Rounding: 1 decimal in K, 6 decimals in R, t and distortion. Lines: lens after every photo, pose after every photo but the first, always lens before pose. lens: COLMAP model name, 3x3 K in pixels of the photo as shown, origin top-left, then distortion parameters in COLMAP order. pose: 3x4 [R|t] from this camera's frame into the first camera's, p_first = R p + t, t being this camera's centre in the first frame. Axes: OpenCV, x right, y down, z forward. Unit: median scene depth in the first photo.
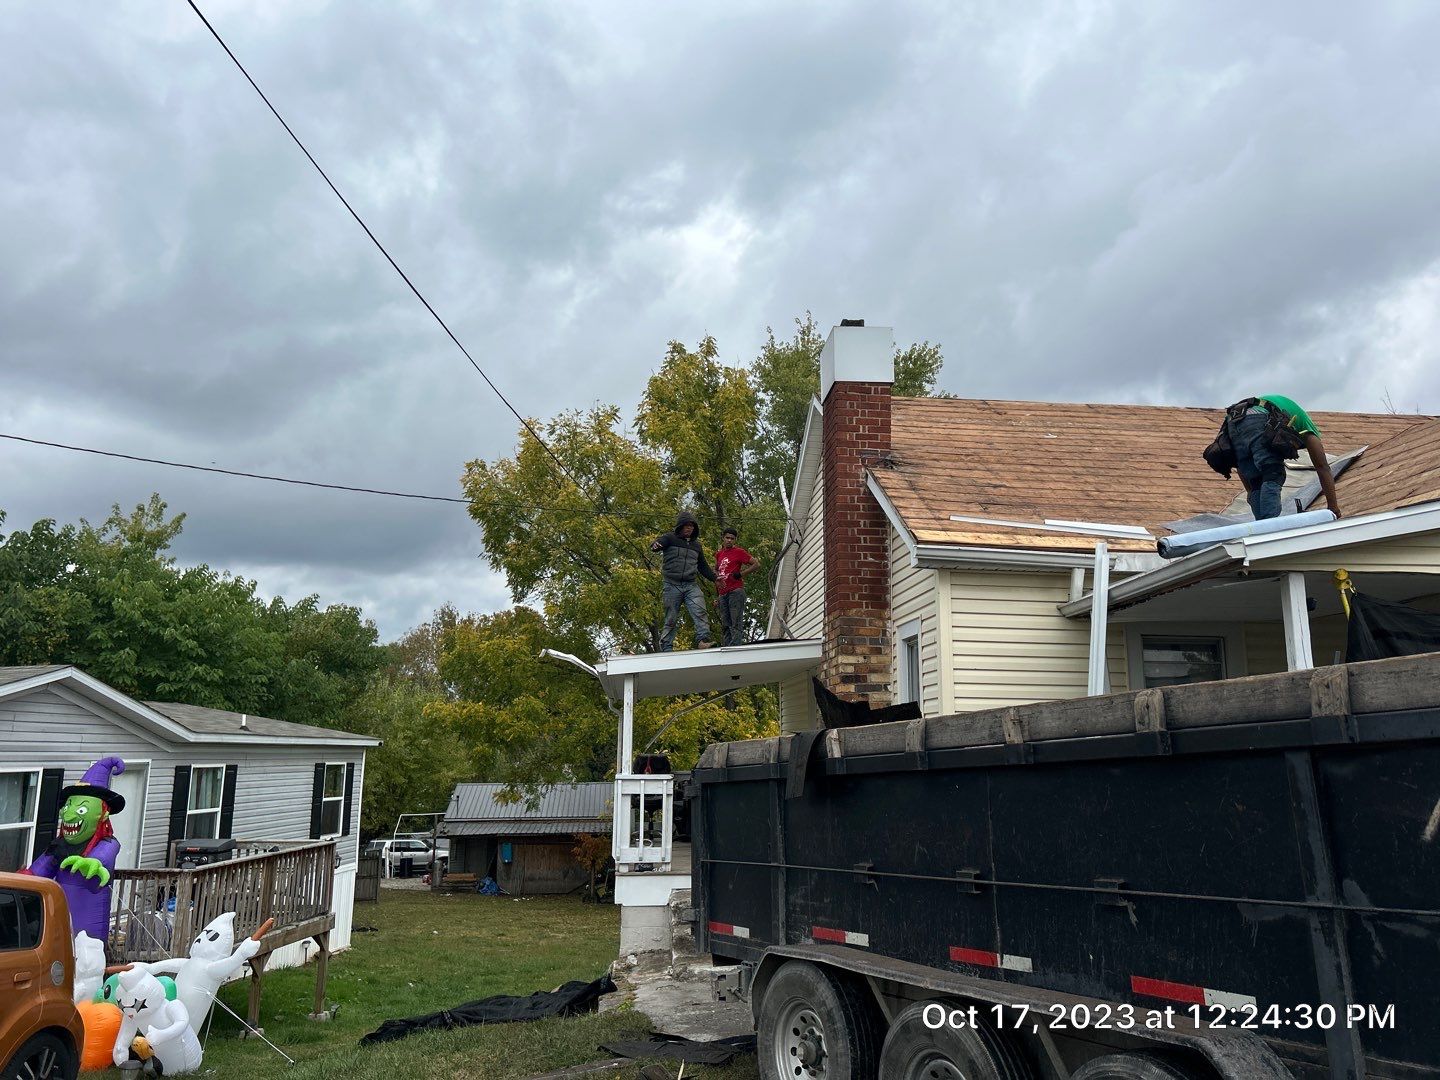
lens RADIAL K [[1106.6, 0, 718.1], [0, 1106.6, 532.2], [0, 0, 1]] dist [0.057005, -0.056646]
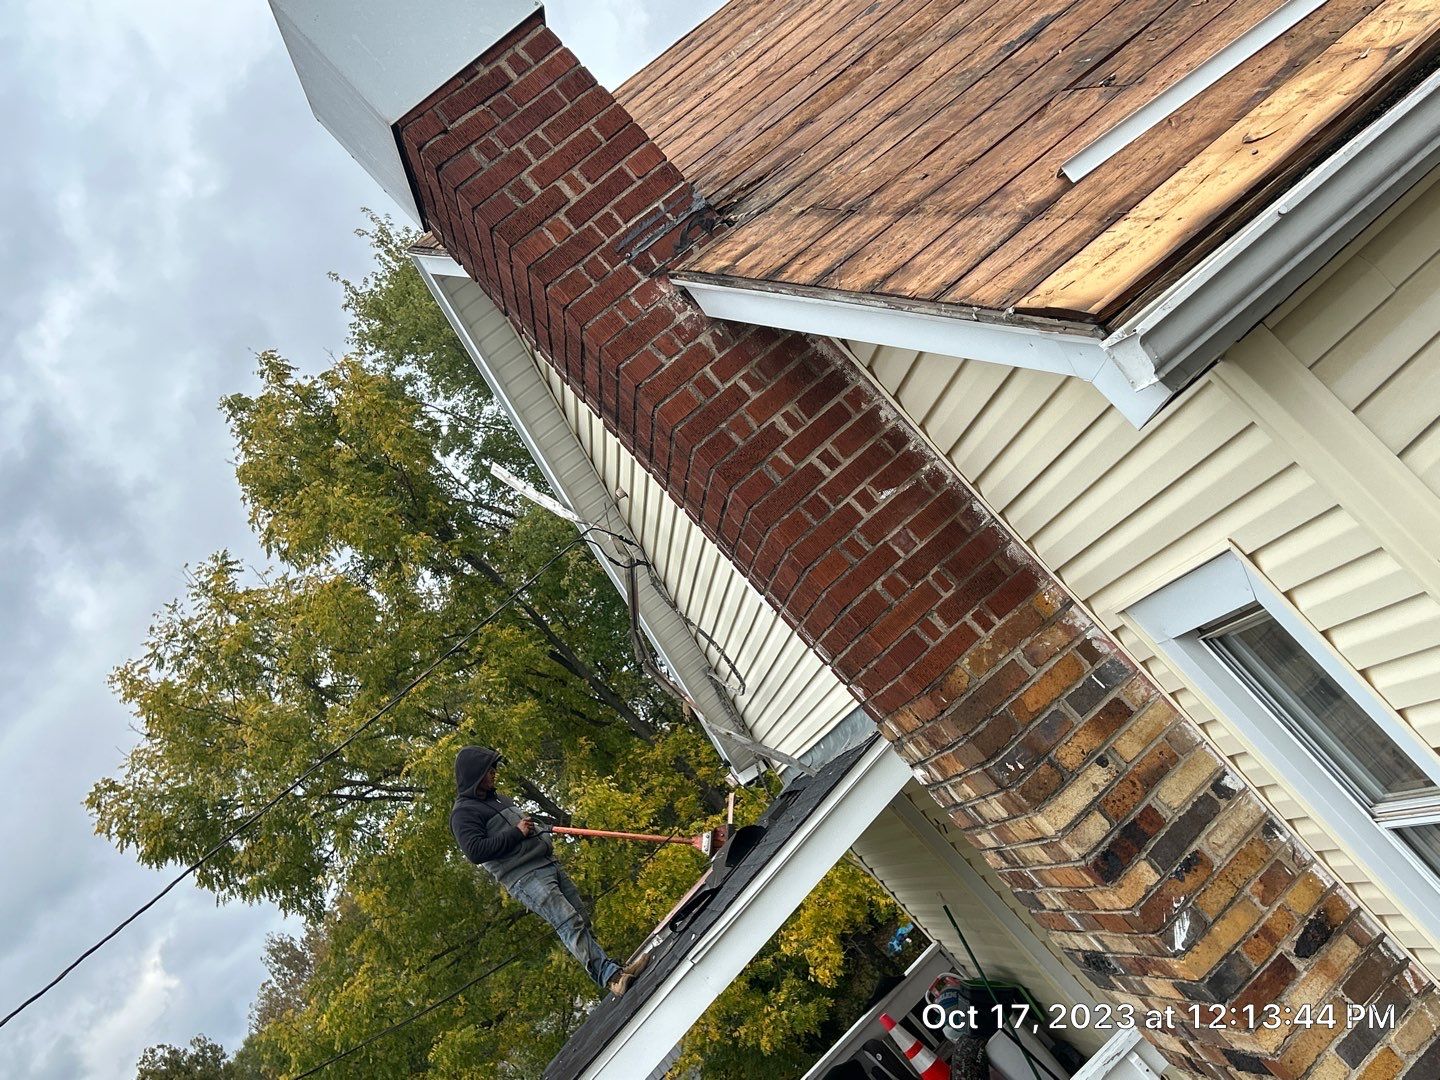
lens RADIAL K [[1590.6, 0, 718.1], [0, 1590.6, 543.5], [0, 0, 1]] dist [0.049350, 0.000000]
pose [[0.736692, -0.667859, 0.106063, 0.013160], [0.663916, 0.744120, 0.074166, -0.007152], [-0.128456, 0.015780, 0.991590, 0.151089]]
